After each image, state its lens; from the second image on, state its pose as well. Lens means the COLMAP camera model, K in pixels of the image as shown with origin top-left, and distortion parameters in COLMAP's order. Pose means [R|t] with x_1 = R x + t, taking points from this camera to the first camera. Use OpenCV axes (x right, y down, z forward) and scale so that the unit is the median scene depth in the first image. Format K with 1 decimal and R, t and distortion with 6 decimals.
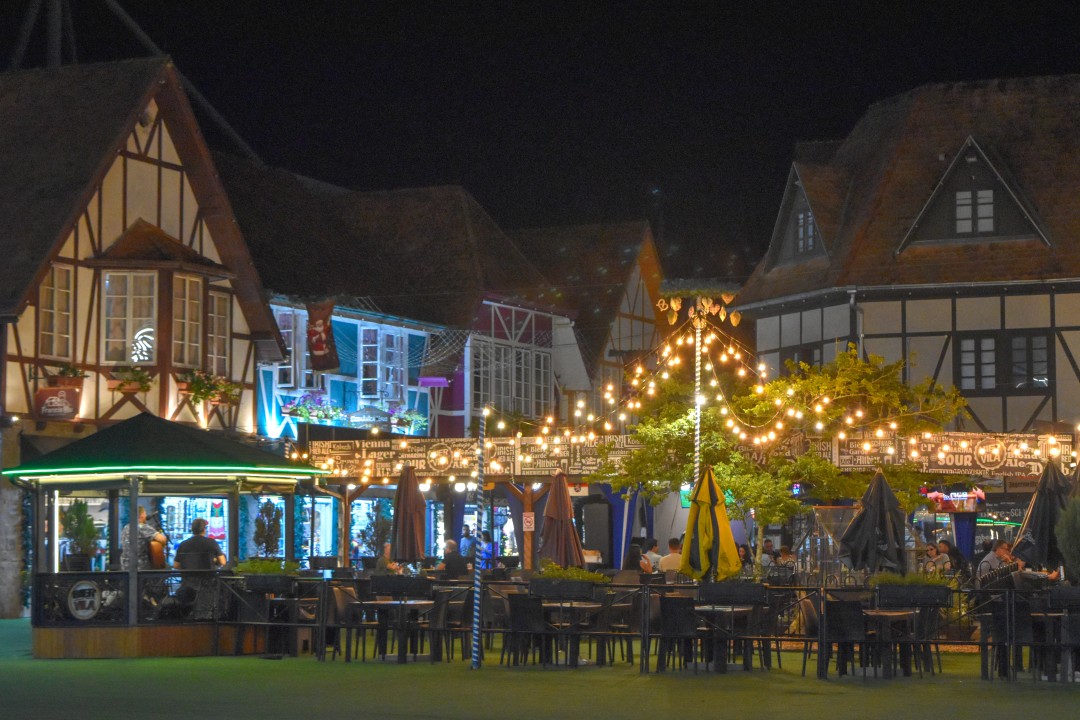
lens RADIAL K [[2455.6, 0, 540.2], [0, 2455.6, 361.4], [0, 0, 1]] dist [0.072150, 0.000000]
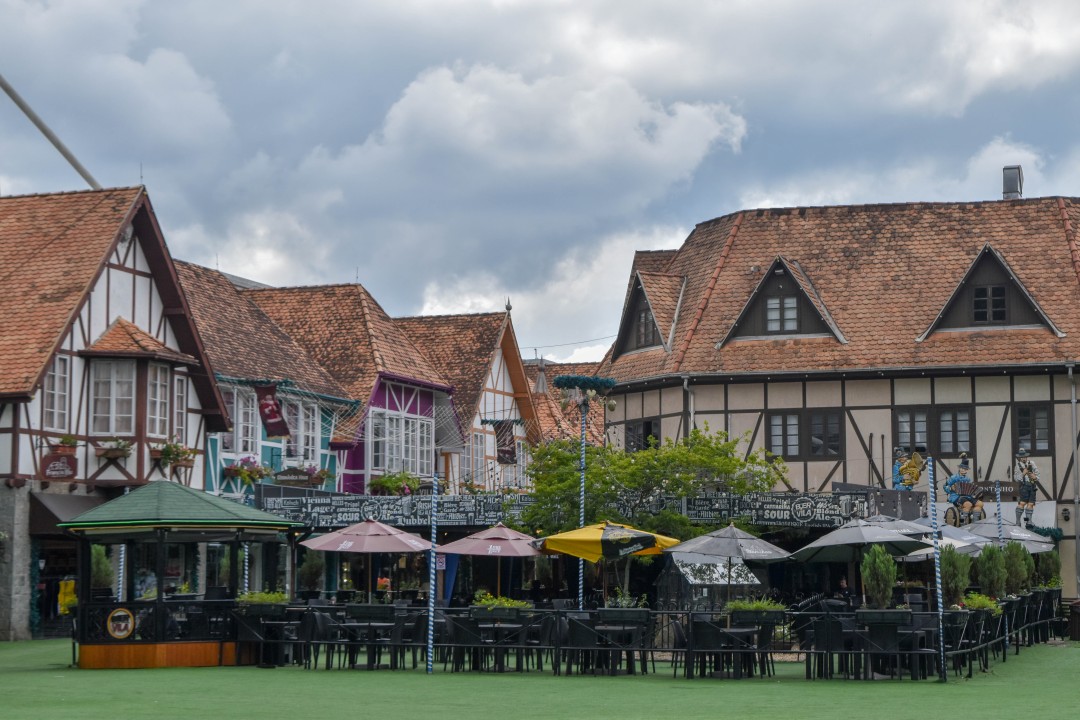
lens RADIAL K [[2184.9, 0, 539.5], [0, 2184.9, 358.3], [0, 0, 1]] dist [0.069953, 0.000000]
pose [[0.997060, 0.006300, 0.076364, -0.036627], [-0.004264, 0.999632, -0.026786, -0.008874], [-0.076505, 0.026381, 0.996720, -0.118445]]
